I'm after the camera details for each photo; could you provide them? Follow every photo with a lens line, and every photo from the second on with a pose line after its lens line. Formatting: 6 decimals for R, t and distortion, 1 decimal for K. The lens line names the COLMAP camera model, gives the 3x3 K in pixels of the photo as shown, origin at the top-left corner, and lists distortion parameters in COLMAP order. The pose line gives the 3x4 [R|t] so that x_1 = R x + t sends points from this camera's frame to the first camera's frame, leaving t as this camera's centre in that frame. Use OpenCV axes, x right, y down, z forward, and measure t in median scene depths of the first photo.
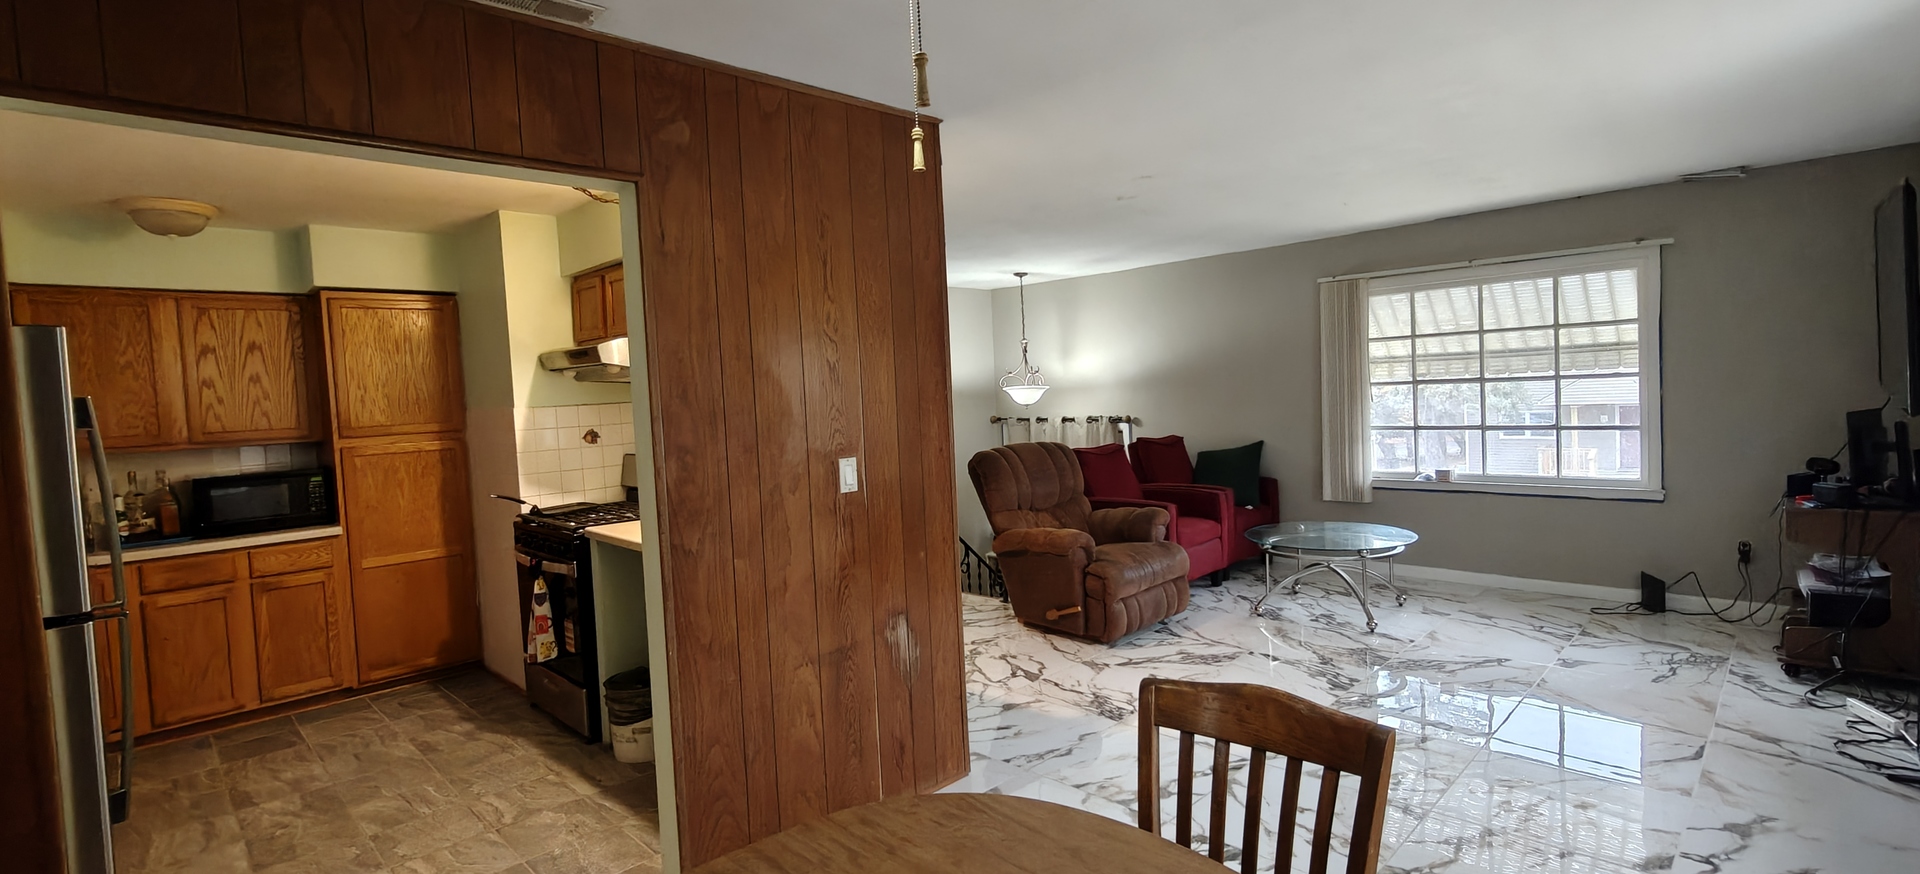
lens RADIAL K [[867.1, 0, 962.1], [0, 867.1, 433.1], [0, 0, 1]] dist [0.001312, -0.000757]
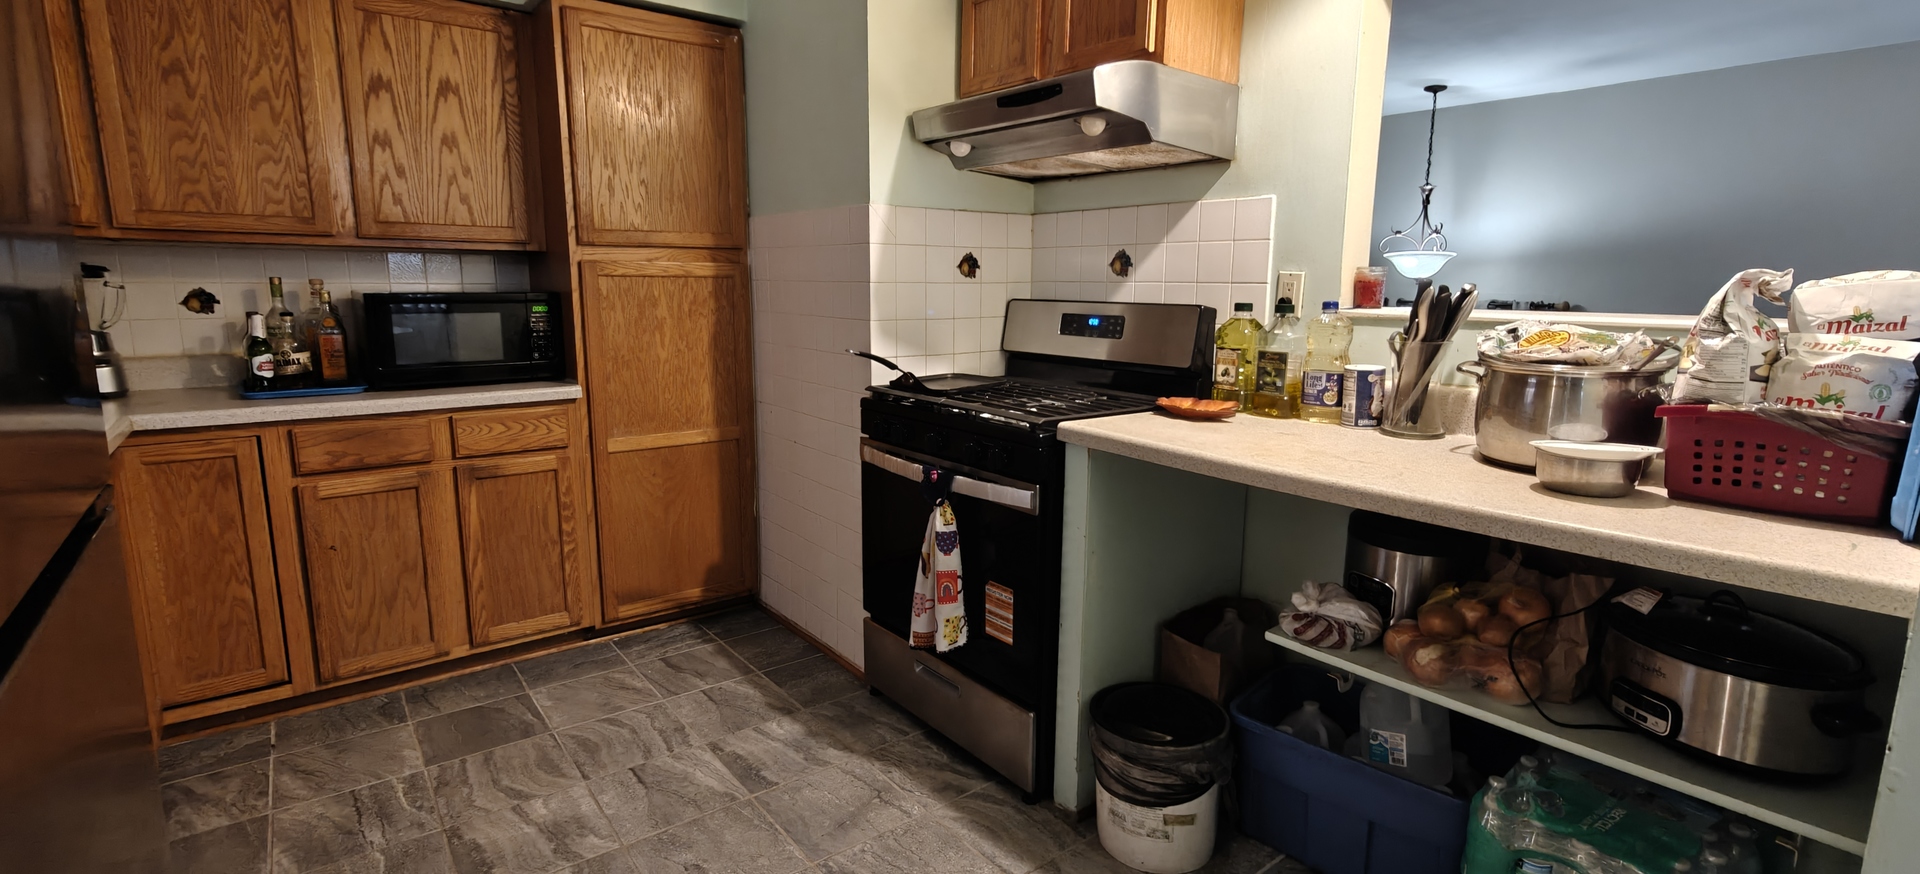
lens RADIAL K [[855.8, 0, 961.2], [0, 855.8, 432.5], [0, 0, 1]] dist [-0.004857, -0.000934]
pose [[0.992478, 0.075046, -0.096722, -0.387006], [-0.062137, 0.989541, 0.130183, 0.044049], [0.105480, -0.123193, 0.986761, 0.419954]]
